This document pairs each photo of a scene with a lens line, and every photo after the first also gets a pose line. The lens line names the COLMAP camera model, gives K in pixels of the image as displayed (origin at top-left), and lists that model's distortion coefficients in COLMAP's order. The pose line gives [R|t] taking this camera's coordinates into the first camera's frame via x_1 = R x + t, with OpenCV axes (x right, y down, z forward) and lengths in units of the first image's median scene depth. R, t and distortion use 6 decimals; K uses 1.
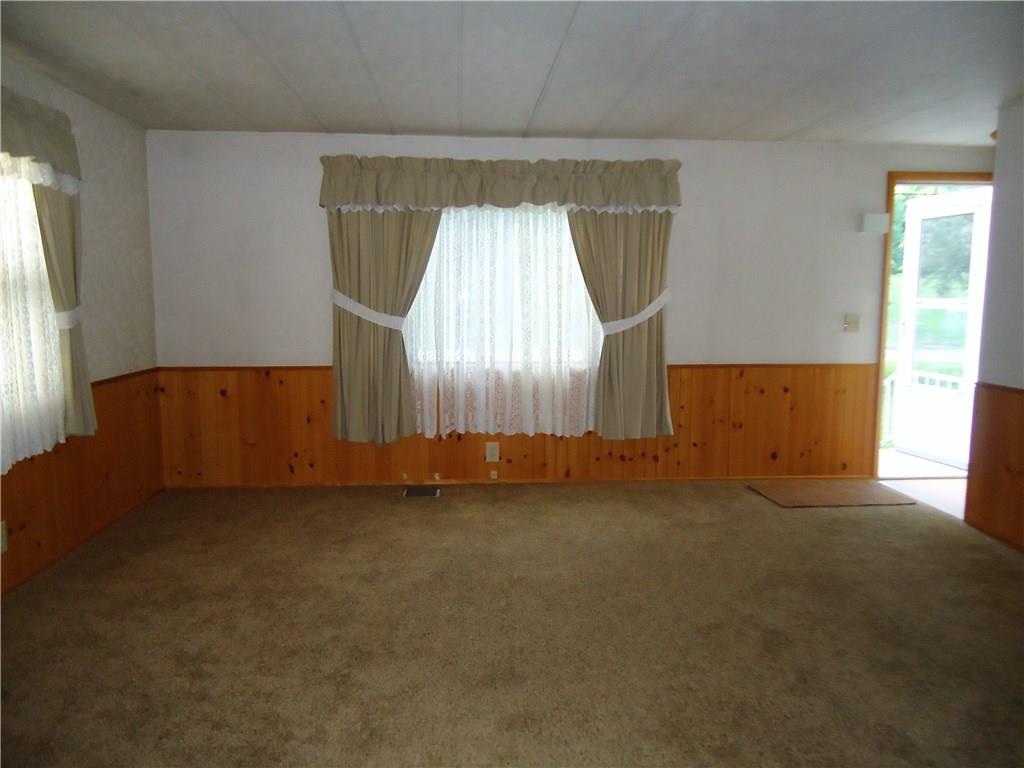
lens RADIAL K [[750.8, 0, 504.0], [0, 750.8, 385.8], [0, 0, 1]] dist [0.006792, -0.004781]
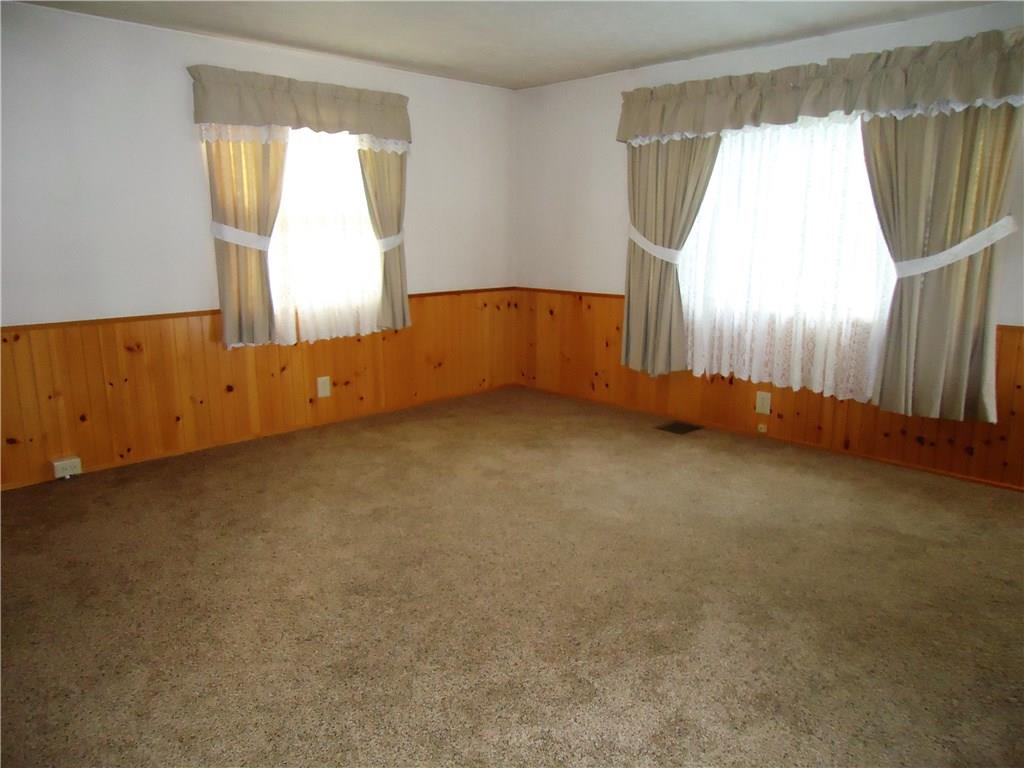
lens RADIAL K [[750.8, 0, 504.0], [0, 750.8, 385.8], [0, 0, 1]] dist [0.006792, -0.004781]
pose [[0.640638, 0.155918, -0.751846, 0.480076], [-0.090778, 0.987679, 0.127474, -0.019940], [0.762458, -0.013414, 0.646899, 0.183688]]
